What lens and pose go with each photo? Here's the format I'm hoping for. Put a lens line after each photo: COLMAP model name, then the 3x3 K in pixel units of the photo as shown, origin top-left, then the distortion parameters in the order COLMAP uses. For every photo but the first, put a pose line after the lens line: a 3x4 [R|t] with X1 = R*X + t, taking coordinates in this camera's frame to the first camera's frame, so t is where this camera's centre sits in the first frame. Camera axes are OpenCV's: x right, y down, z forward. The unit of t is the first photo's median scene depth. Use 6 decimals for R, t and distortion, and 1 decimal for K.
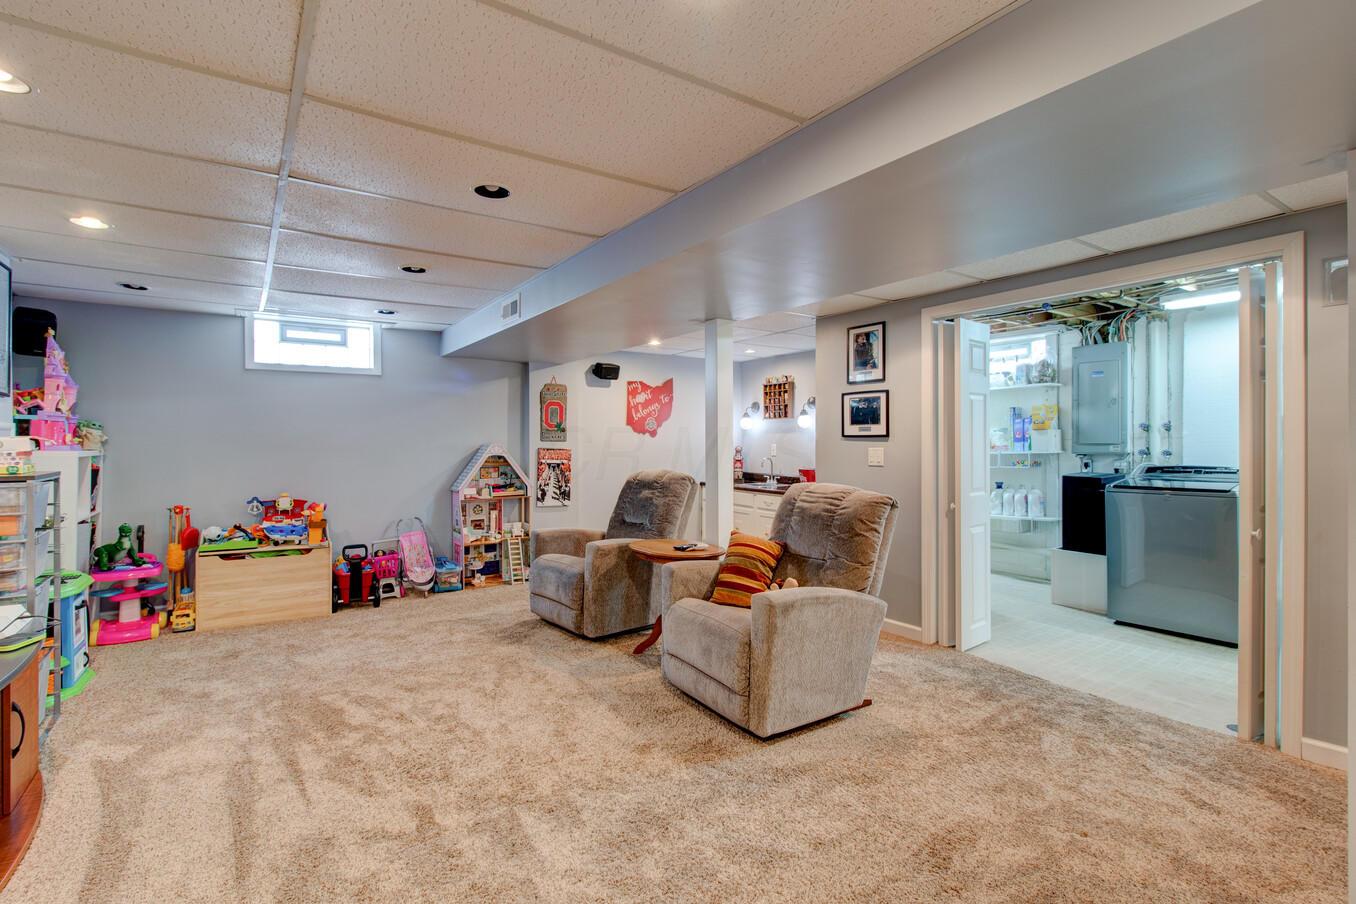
lens RADIAL K [[618.7, 0, 670.6], [0, 618.7, 446.2], [0, 0, 1]] dist [0.003832, 0.000577]
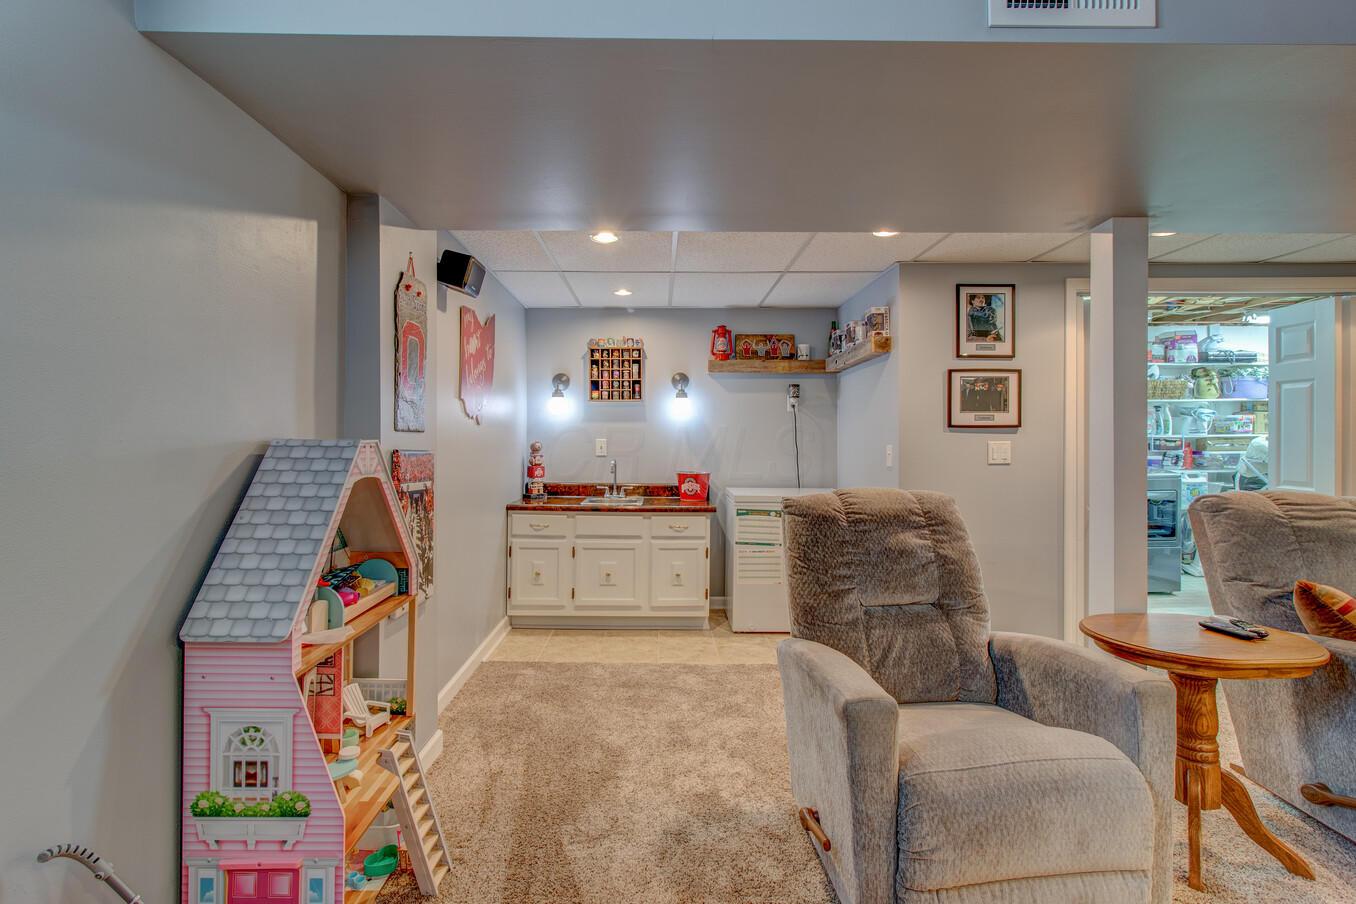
lens RADIAL K [[618.7, 0, 676.1], [0, 618.7, 440.0], [0, 0, 1]] dist [0.003832, 0.000577]
pose [[0.545919, -0.005001, 0.837823, -0.541164], [0.007580, 0.999971, 0.001029, -0.002701], [-0.837803, 0.005788, 0.545941, 0.875723]]
